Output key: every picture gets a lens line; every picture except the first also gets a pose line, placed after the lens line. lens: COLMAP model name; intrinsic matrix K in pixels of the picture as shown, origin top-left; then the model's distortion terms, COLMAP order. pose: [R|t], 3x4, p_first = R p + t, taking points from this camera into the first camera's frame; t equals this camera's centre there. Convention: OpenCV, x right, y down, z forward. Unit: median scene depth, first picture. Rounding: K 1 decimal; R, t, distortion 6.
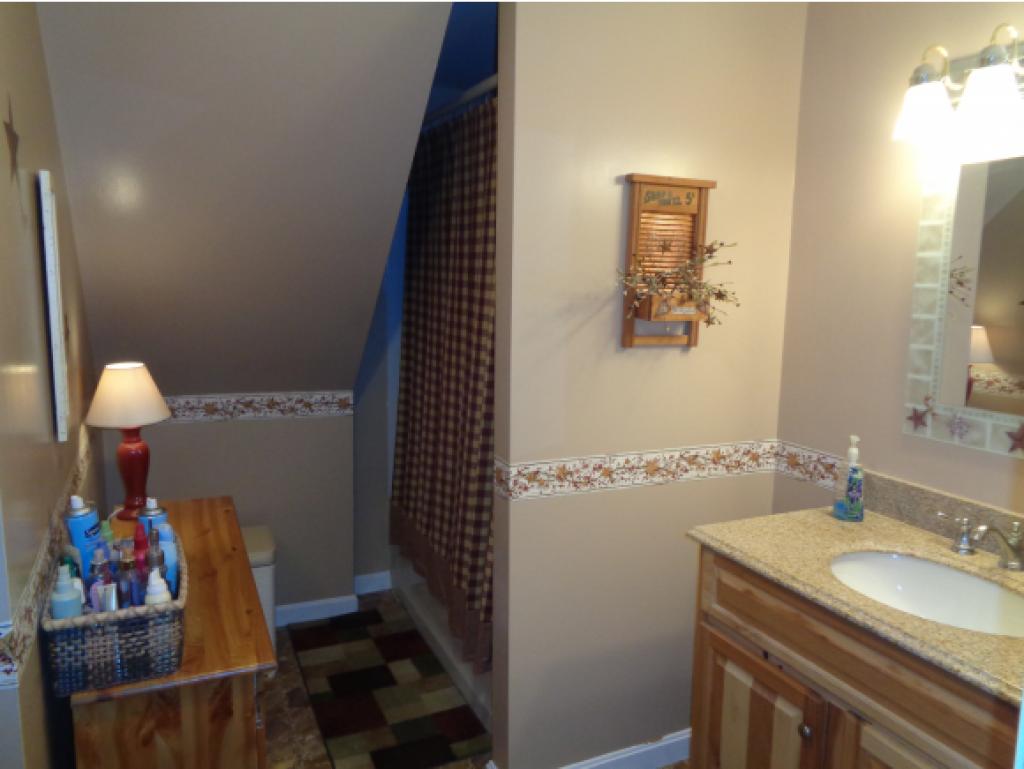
lens RADIAL K [[765.6, 0, 512.5], [0, 765.6, 383.2], [0, 0, 1]] dist [0.018355, -0.038391]
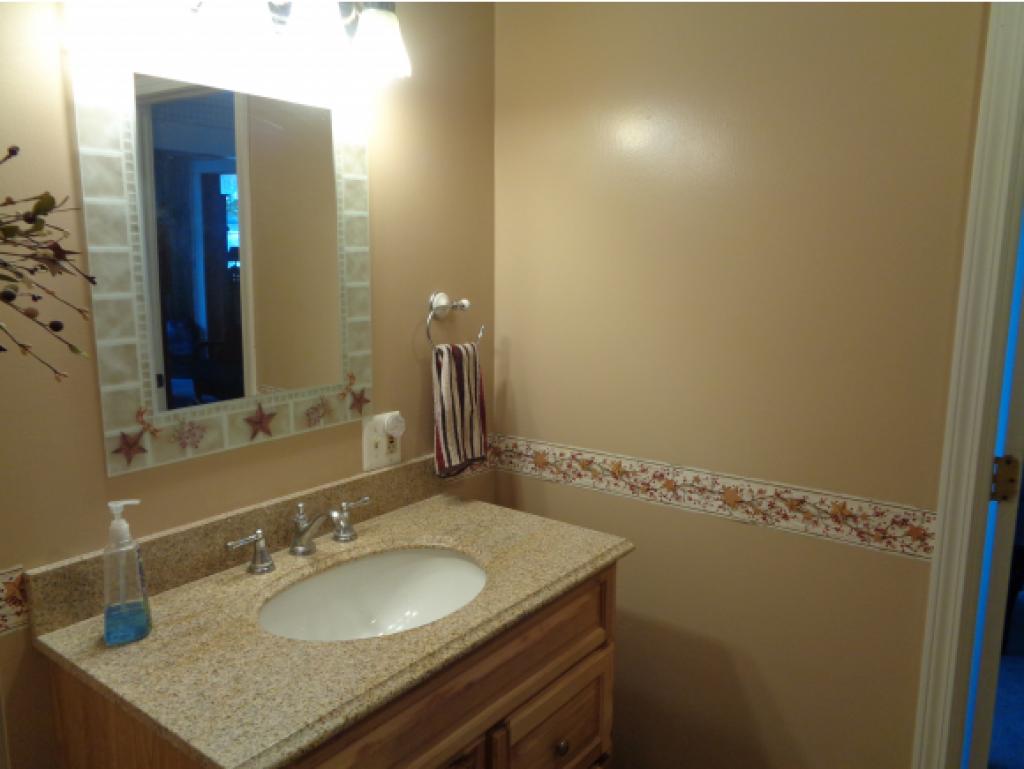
lens RADIAL K [[765.6, 0, 513.0], [0, 765.6, 386.2], [0, 0, 1]] dist [0.018355, -0.038391]
pose [[-0.470894, -0.157162, 0.868078, -0.220214], [0.125954, 0.961945, 0.242480, -0.132251], [-0.873152, 0.223520, -0.433179, 1.028259]]
